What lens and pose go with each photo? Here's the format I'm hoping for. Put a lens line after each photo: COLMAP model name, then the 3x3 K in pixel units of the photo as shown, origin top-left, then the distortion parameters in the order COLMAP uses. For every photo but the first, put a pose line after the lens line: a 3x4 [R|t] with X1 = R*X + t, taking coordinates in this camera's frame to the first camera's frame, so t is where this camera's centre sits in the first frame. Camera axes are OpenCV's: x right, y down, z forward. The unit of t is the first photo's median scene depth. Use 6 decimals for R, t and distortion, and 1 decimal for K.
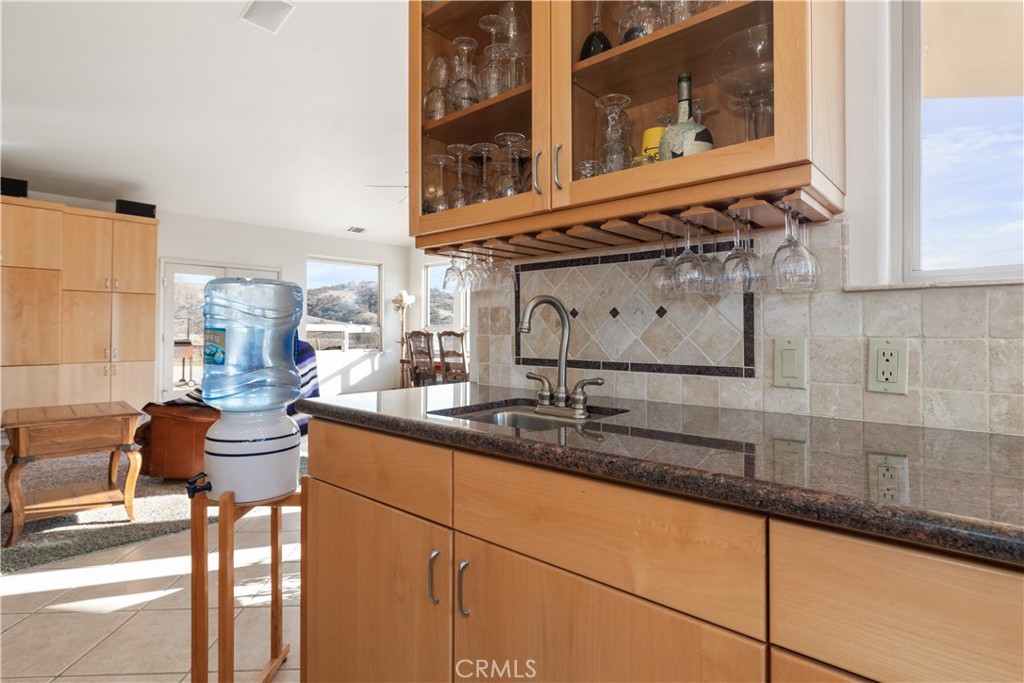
lens RADIAL K [[529.7, 0, 509.4], [0, 529.7, 324.6], [0, 0, 1]] dist [-0.004911, -0.001169]
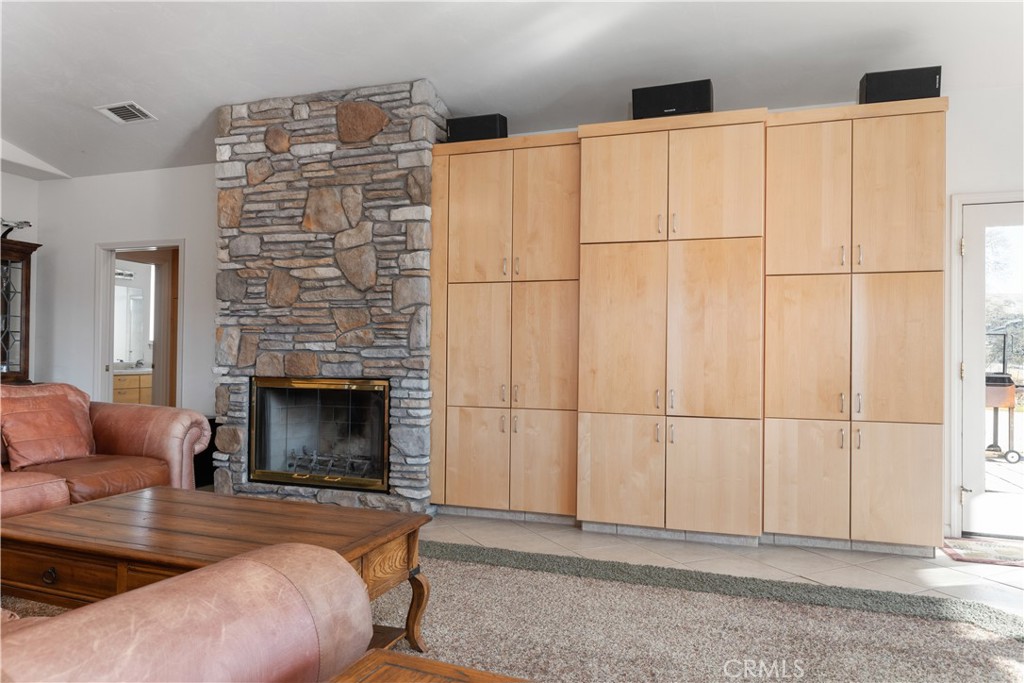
lens RADIAL K [[671.7, 0, 510.8], [0, 671.7, 341.9], [0, 0, 1]] dist [-0.011769, -0.003198]
pose [[0.391764, -0.010954, -0.920001, -0.310872], [0.000841, 0.999933, -0.011548, 0.005994], [0.920065, 0.003751, 0.391747, 0.467566]]
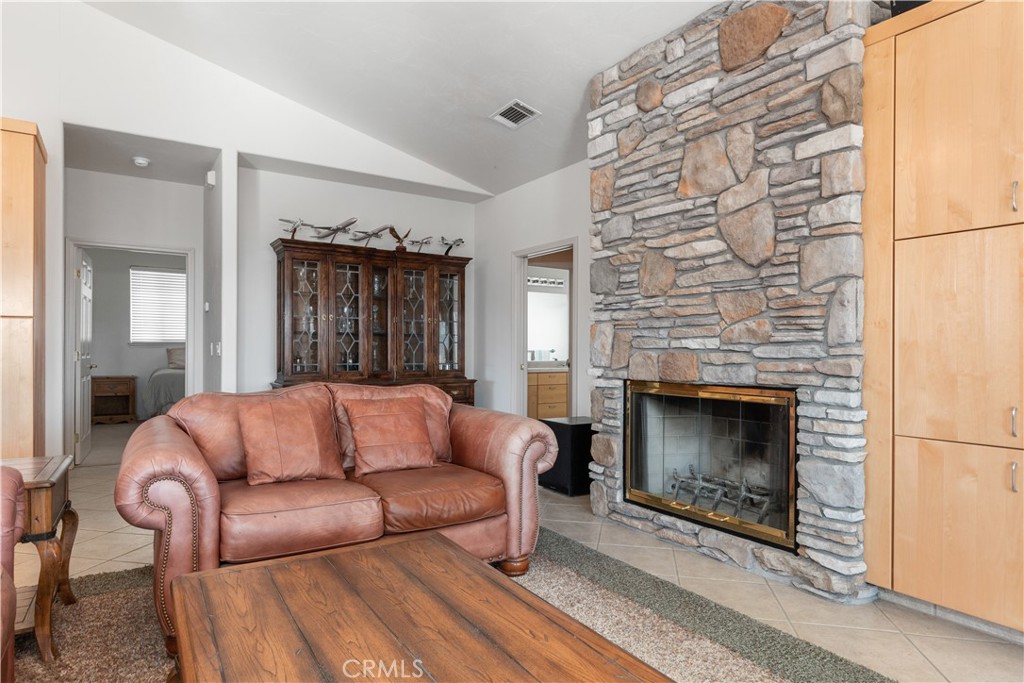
lens RADIAL K [[599.2, 0, 510.2], [0, 599.2, 350.9], [0, 0, 1]] dist [0.003810, -0.000633]
pose [[-0.263260, 0.002743, -0.964721, -0.556954], [0.009242, 0.999957, 0.000321, 0.006937], [0.964681, -0.008831, -0.263274, 0.548789]]
